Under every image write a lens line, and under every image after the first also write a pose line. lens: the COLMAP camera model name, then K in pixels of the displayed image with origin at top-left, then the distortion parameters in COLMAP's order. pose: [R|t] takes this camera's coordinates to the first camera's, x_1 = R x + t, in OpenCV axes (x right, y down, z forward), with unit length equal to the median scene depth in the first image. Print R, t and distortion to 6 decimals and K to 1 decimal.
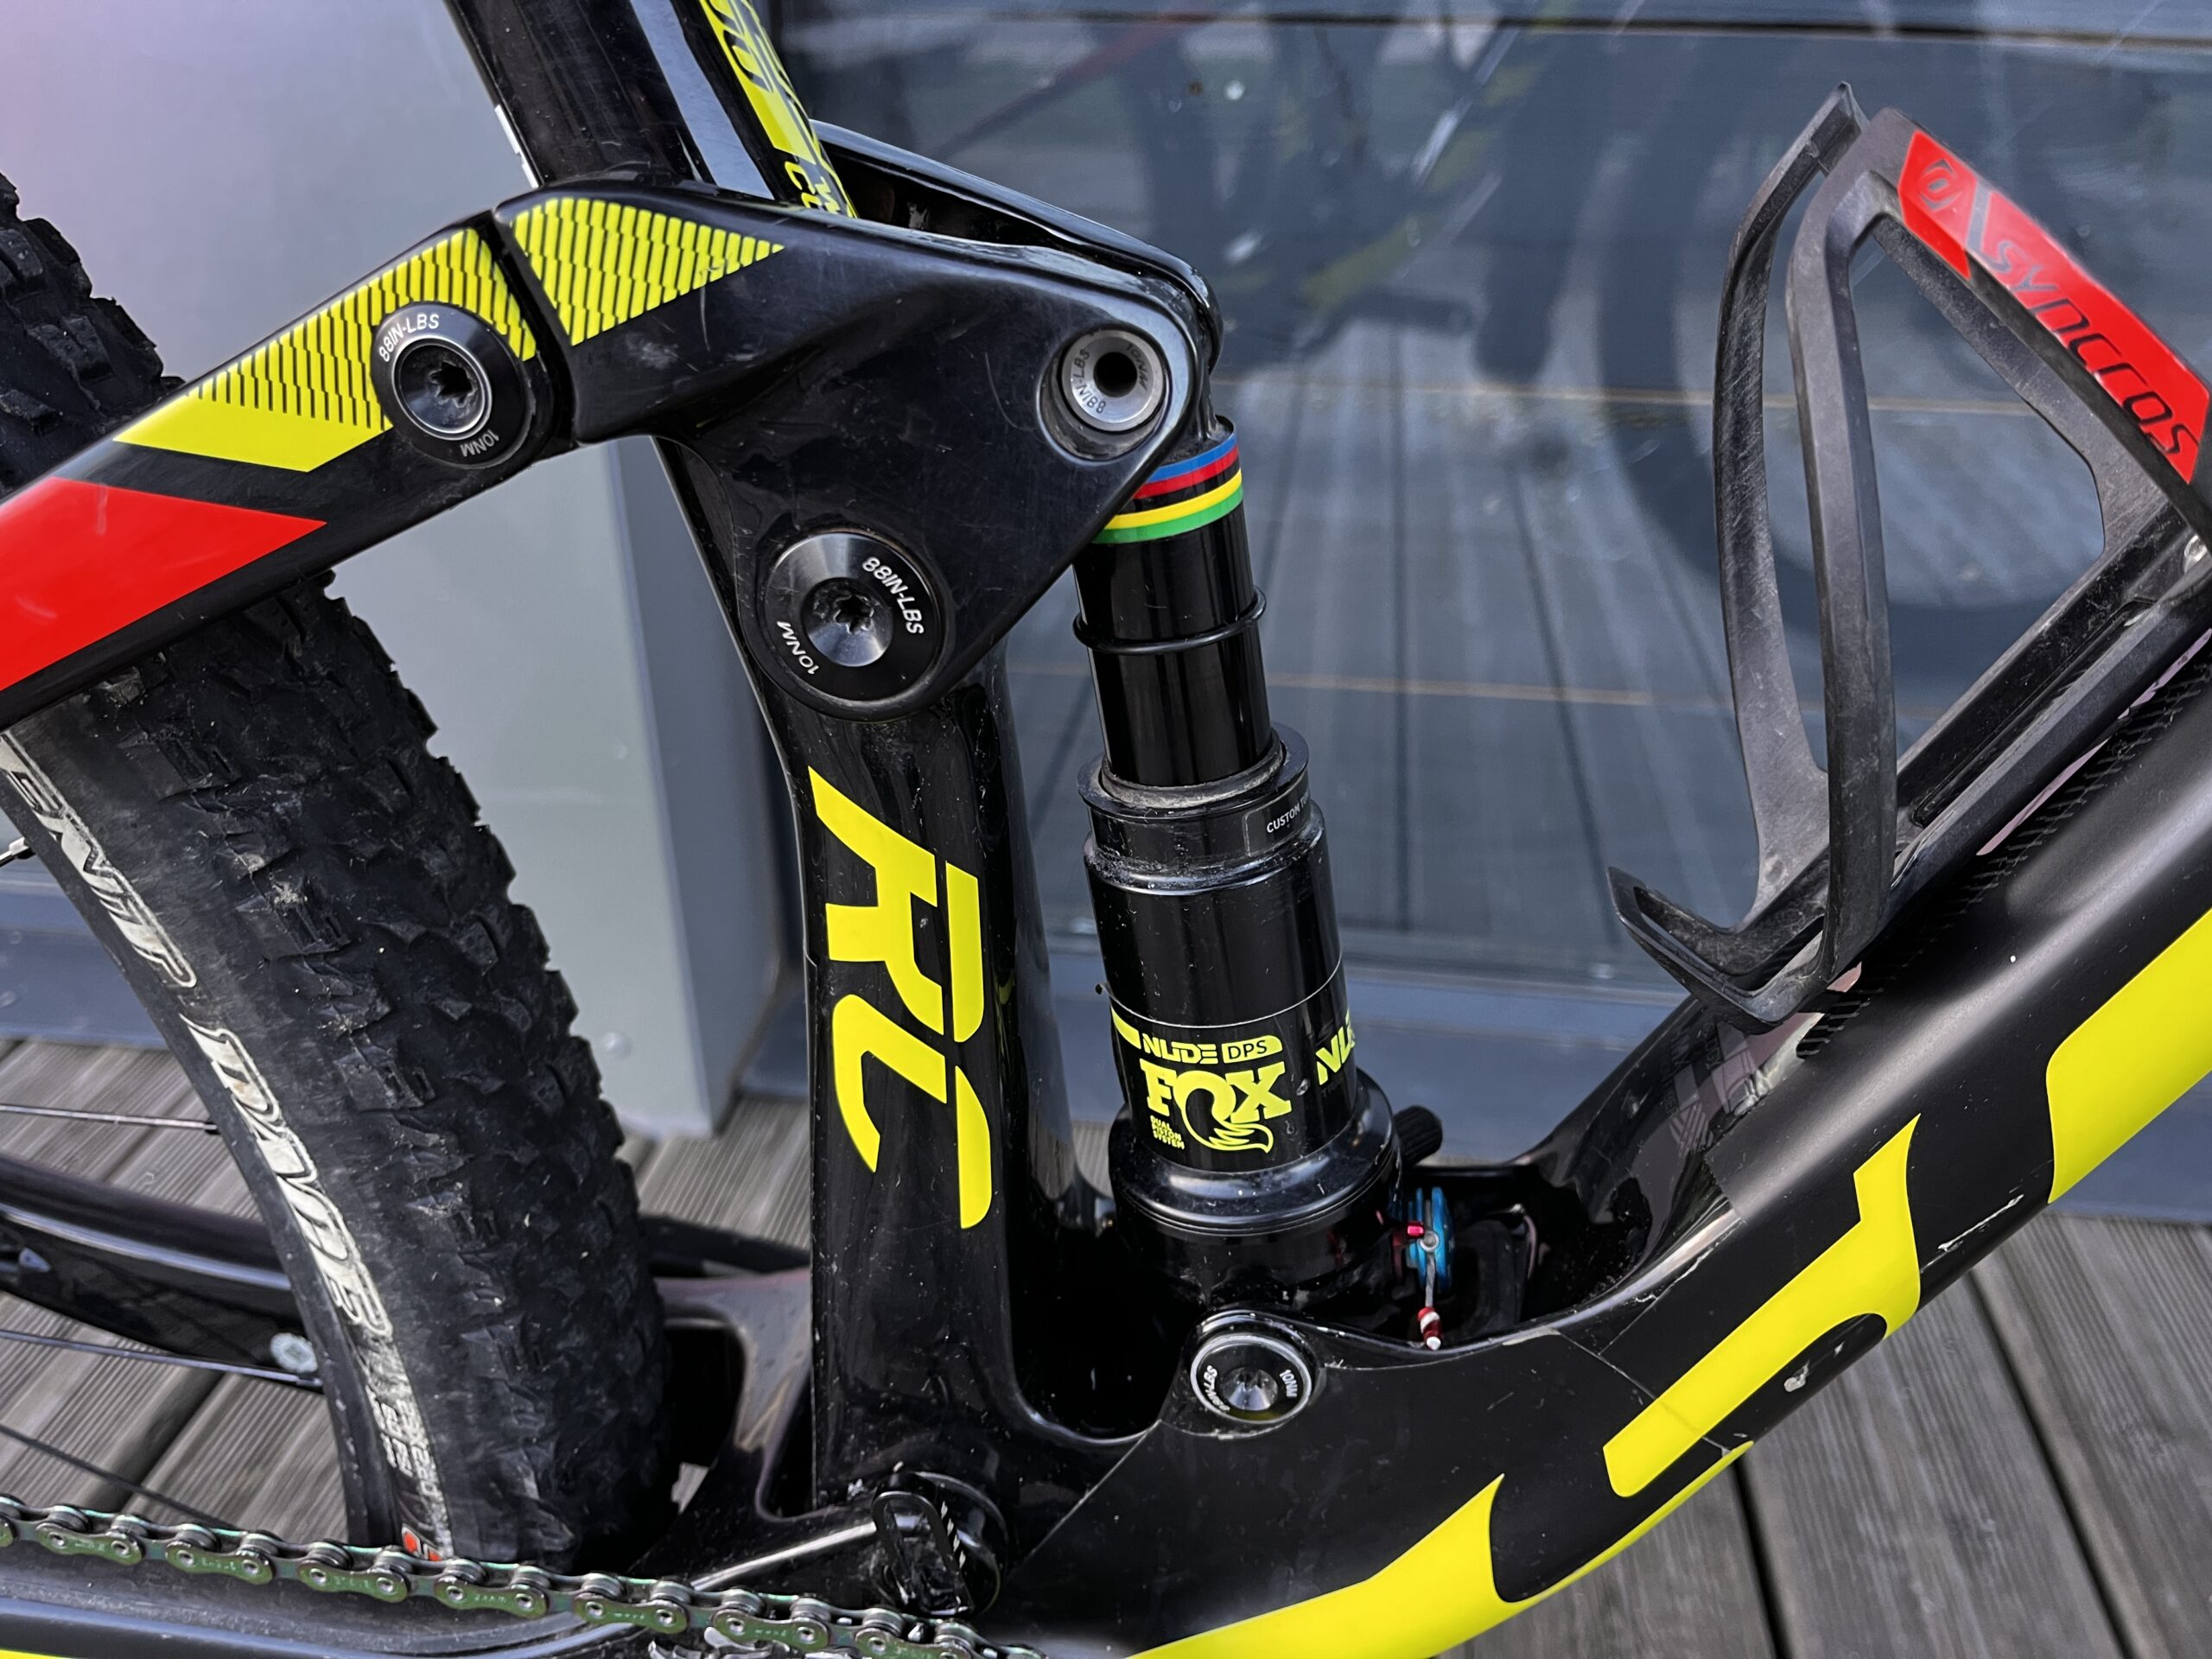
lens RADIAL K [[1696.7, 0, 1105.0], [0, 1696.7, 836.8], [0, 0, 1]] dist [0.073915, -0.098922]
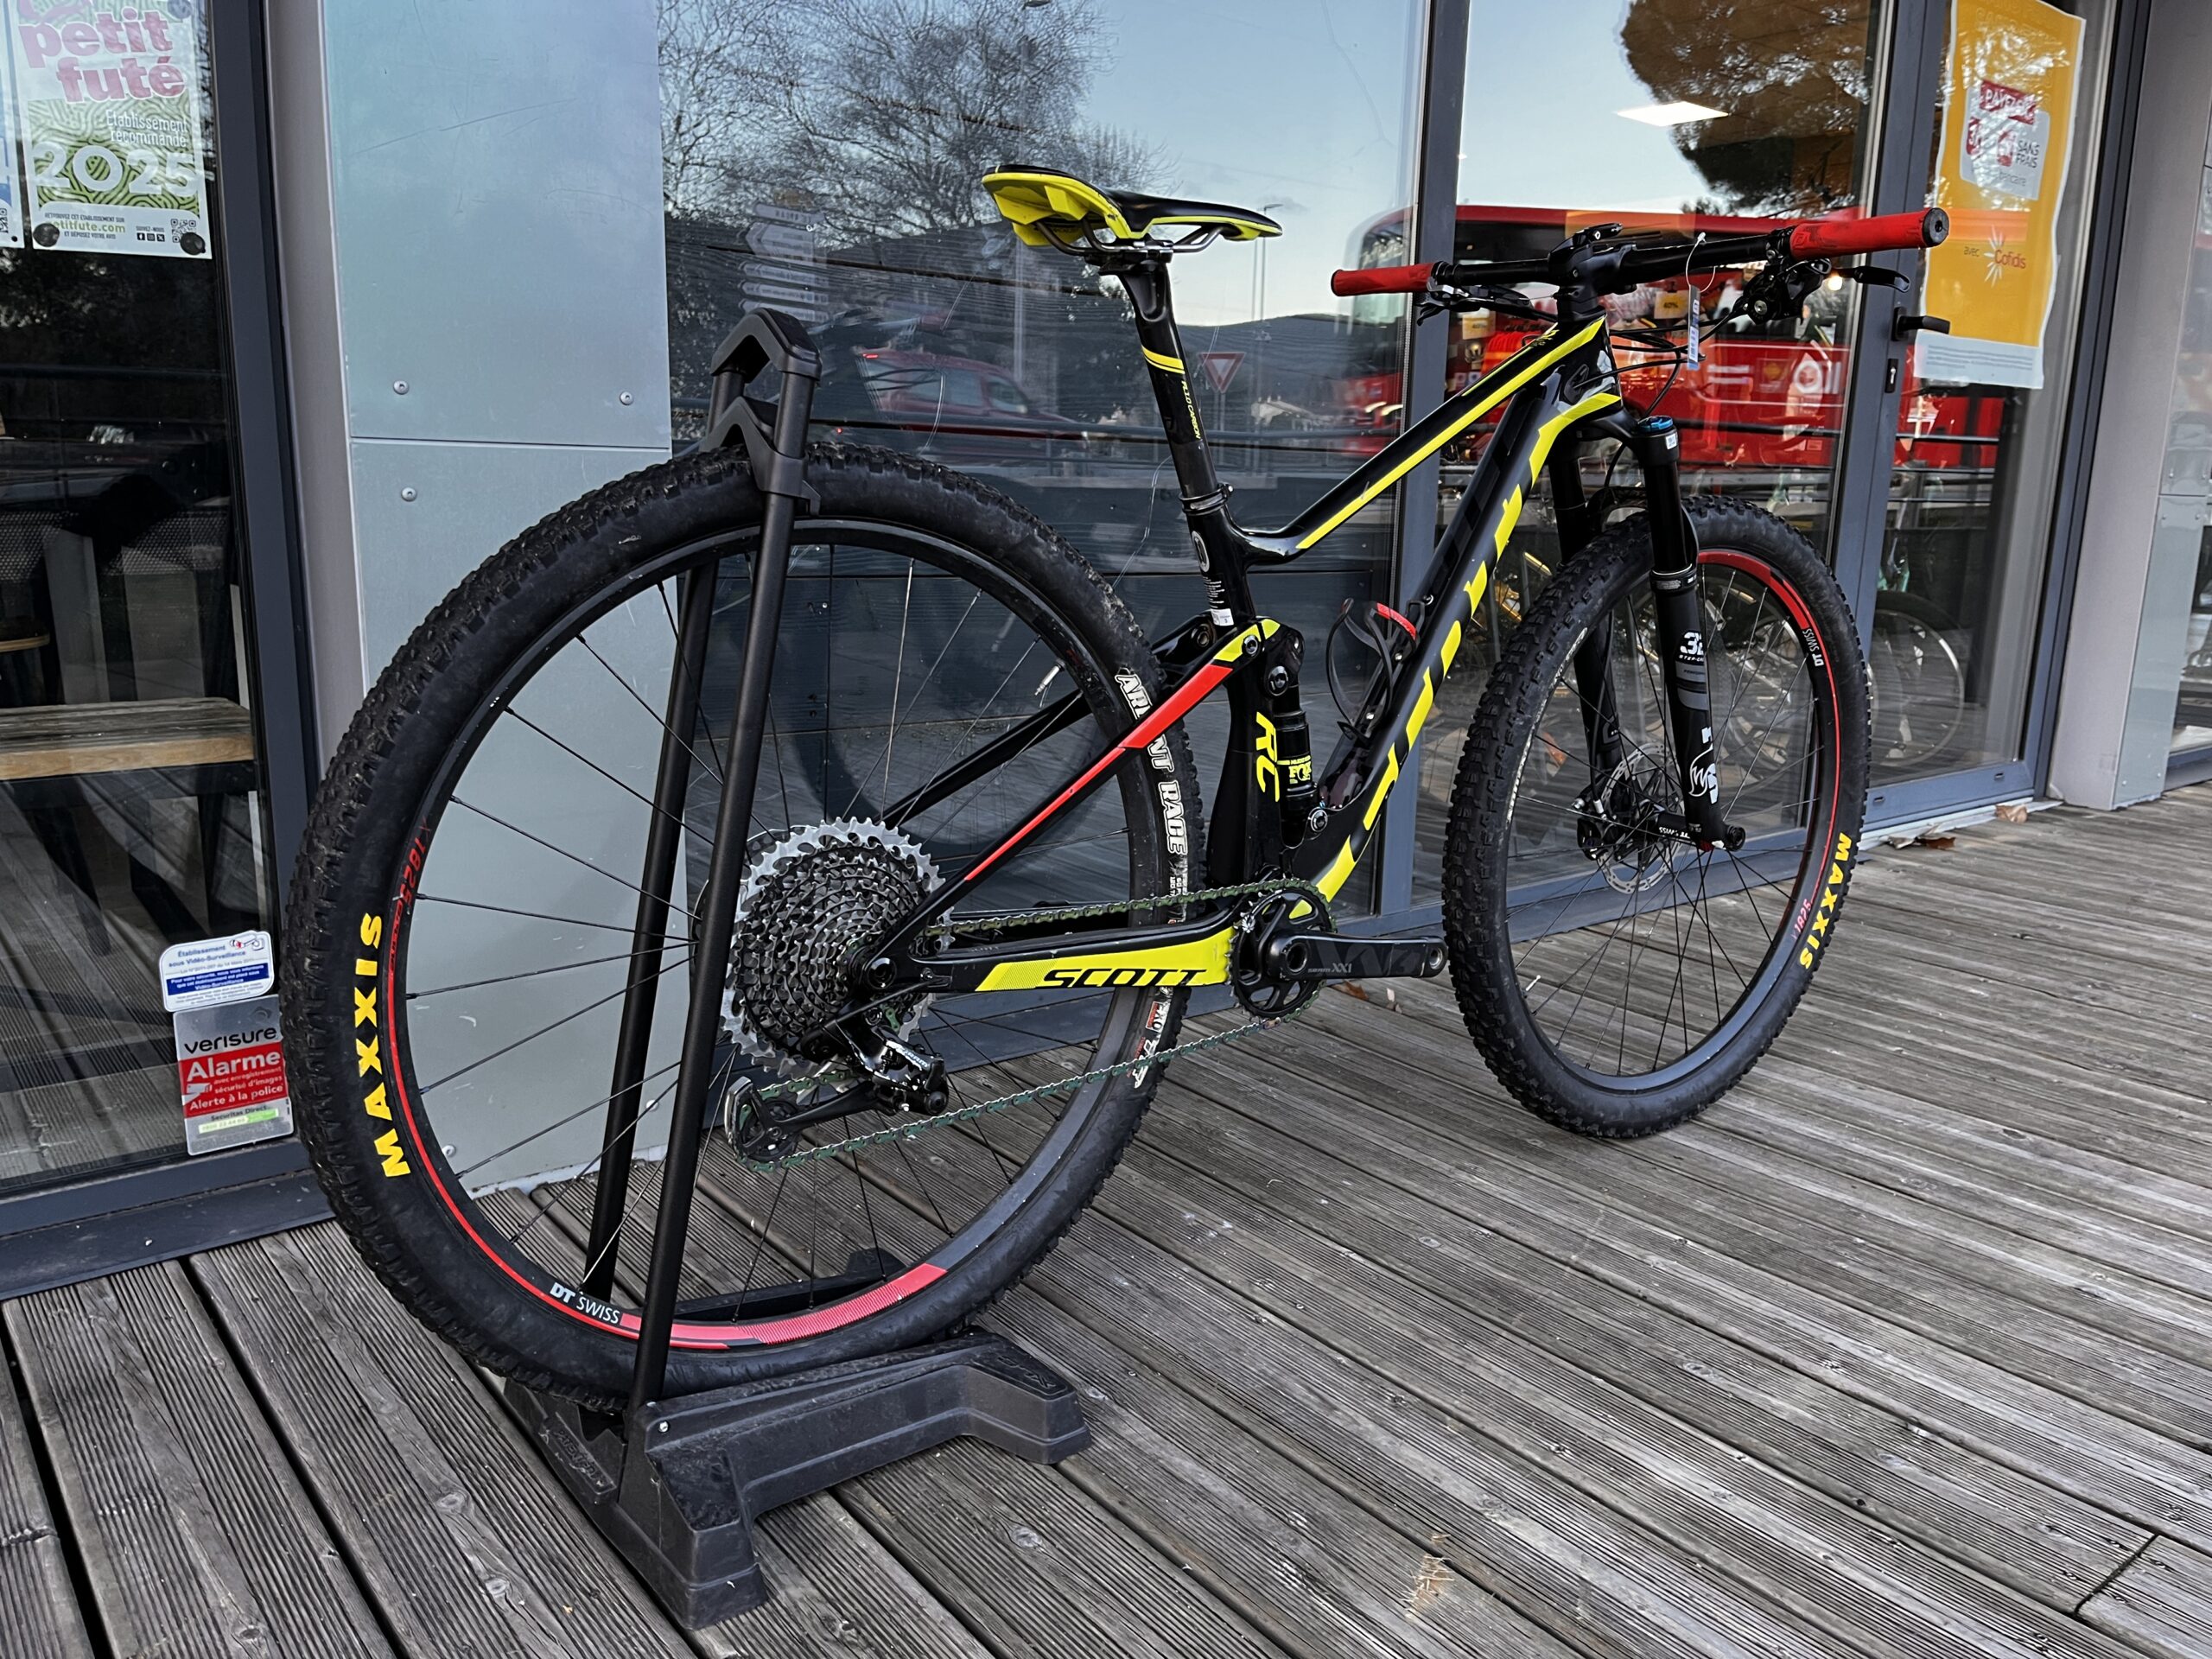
lens RADIAL K [[1697.9, 0, 1156.2], [0, 1697.9, 821.0], [0, 0, 1]] dist [0.097072, -0.146868]
pose [[0.687697, -0.136806, 0.712992, -4.218757], [0.310867, 0.942987, -0.118902, 0.820093], [-0.656075, 0.303414, 0.691018, -2.441772]]
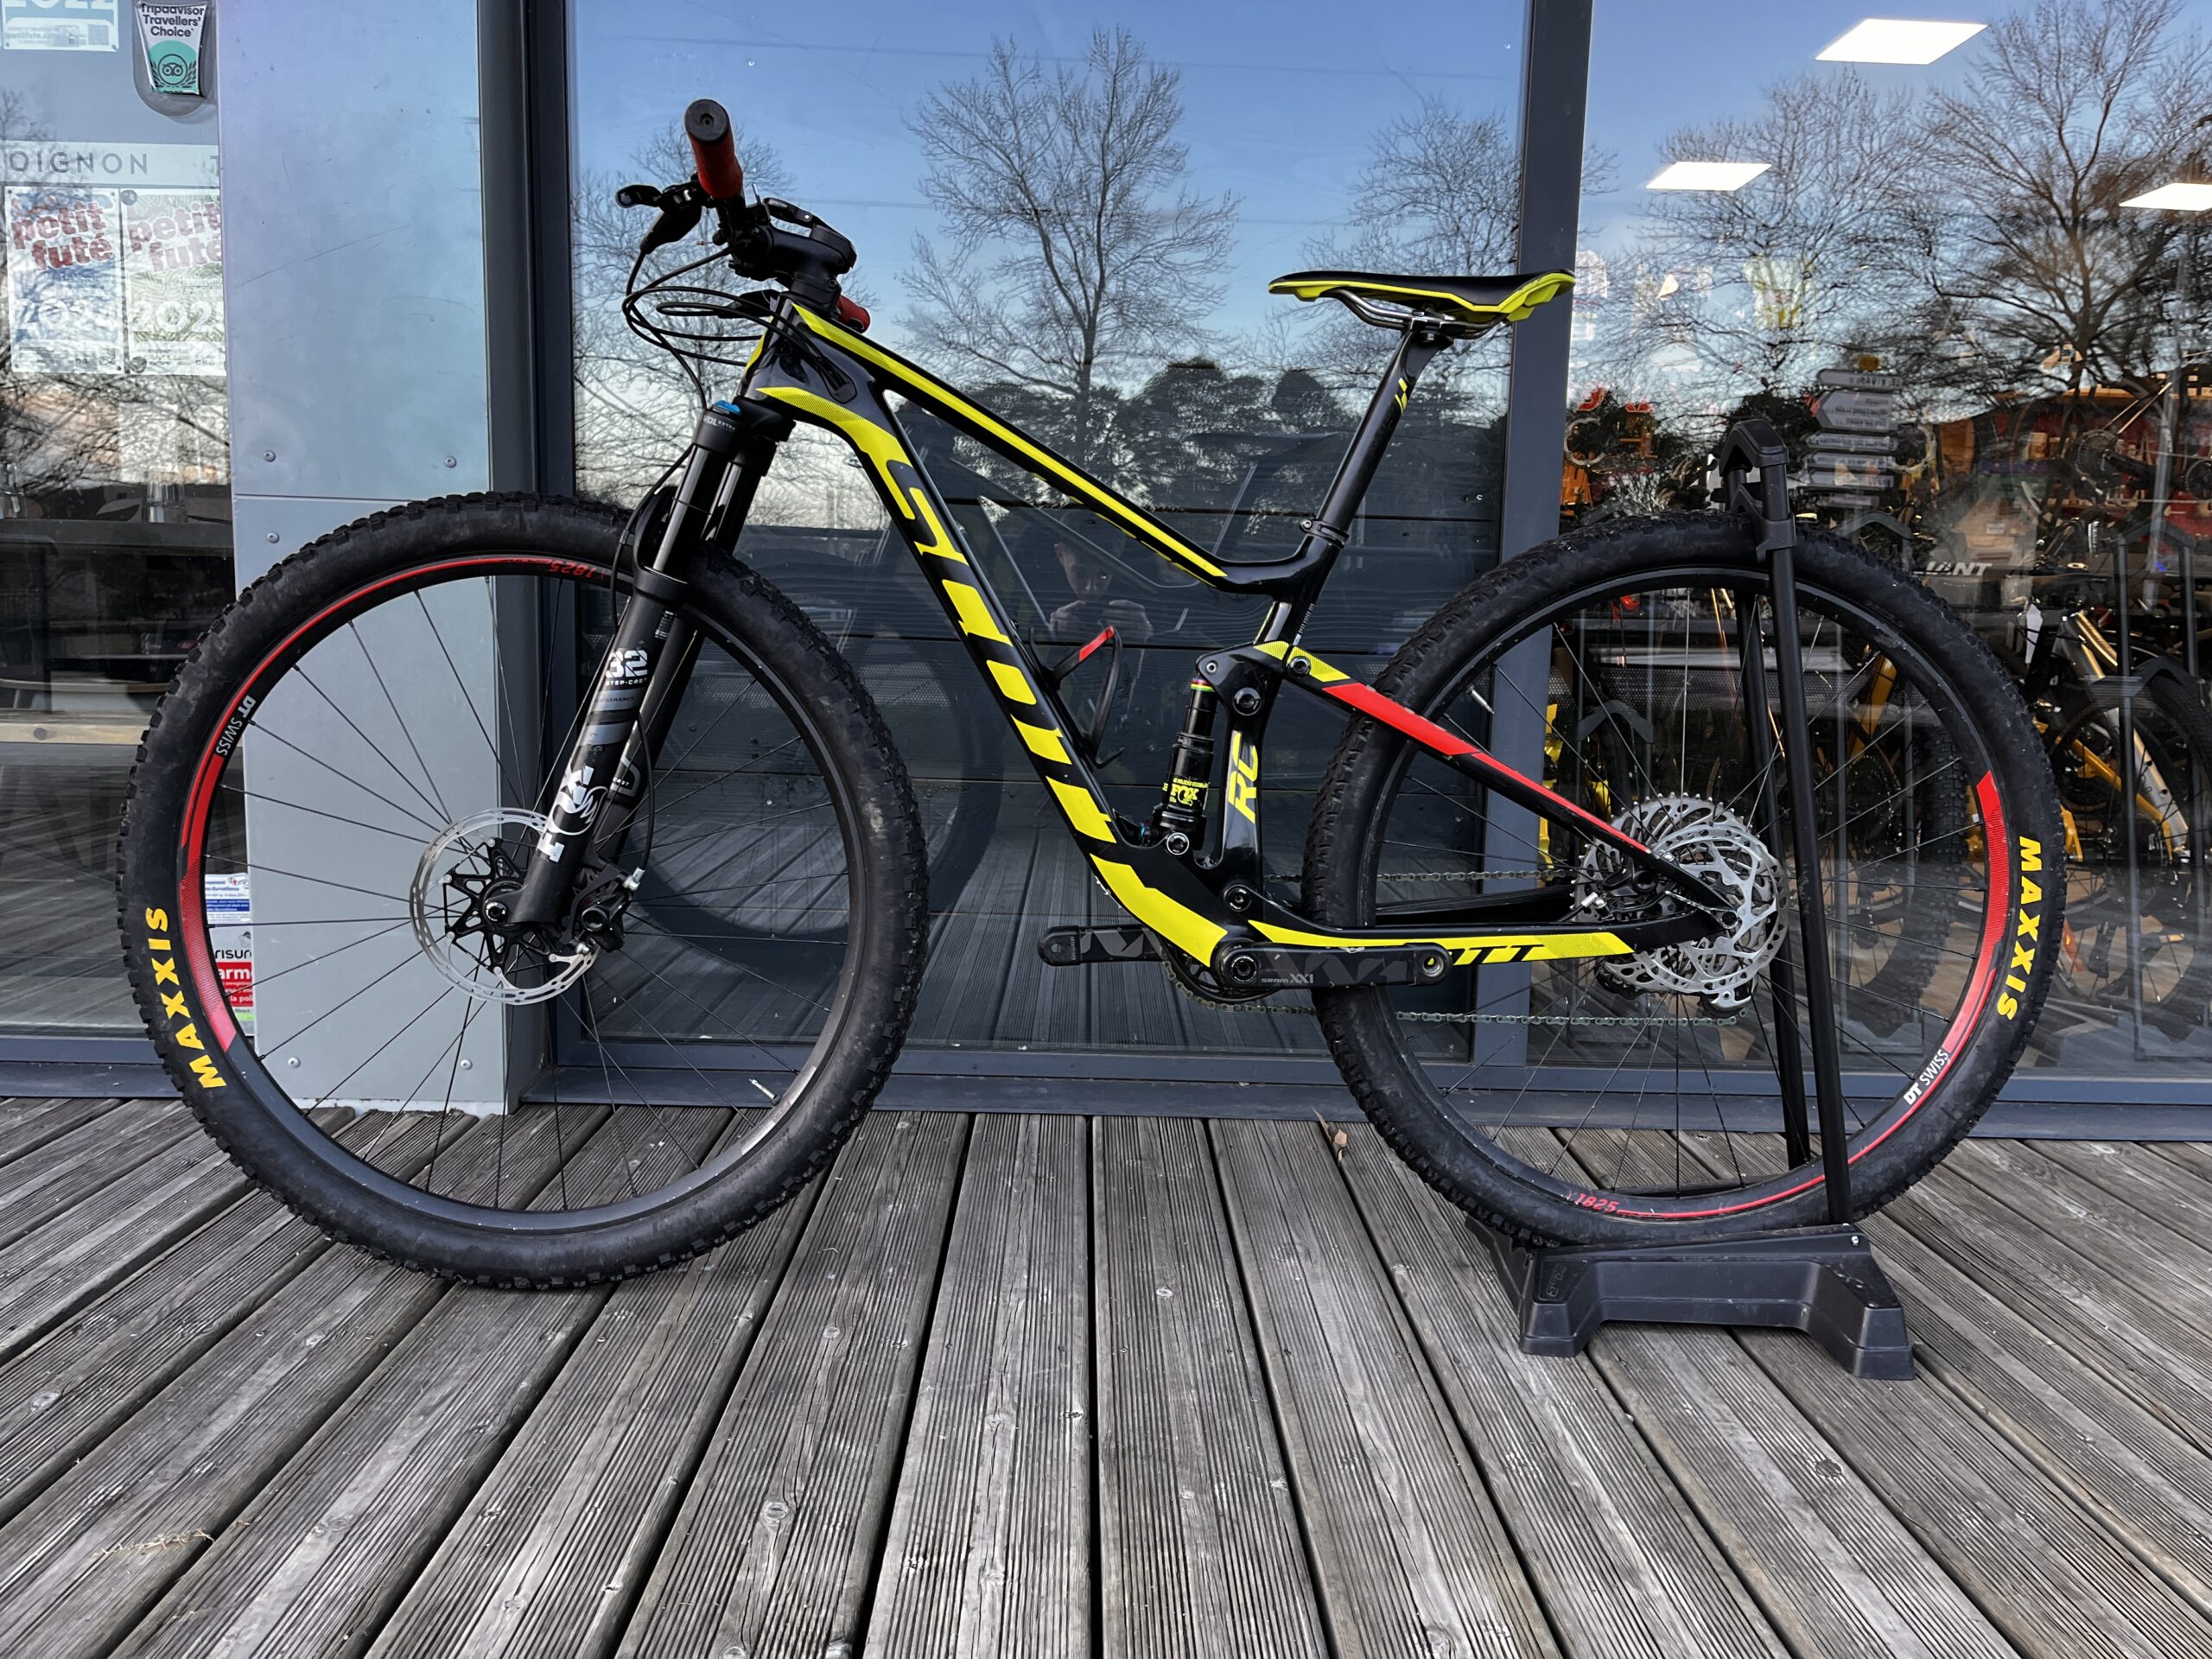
lens RADIAL K [[1696.7, 0, 1105.0], [0, 1696.7, 836.8], [0, 0, 1]] dist [0.073915, -0.098922]
pose [[0.989115, -0.001442, 0.147139, 0.632963], [0.050522, 0.942493, -0.330386, 2.158439], [-0.138201, 0.334224, 0.932306, -4.135144]]
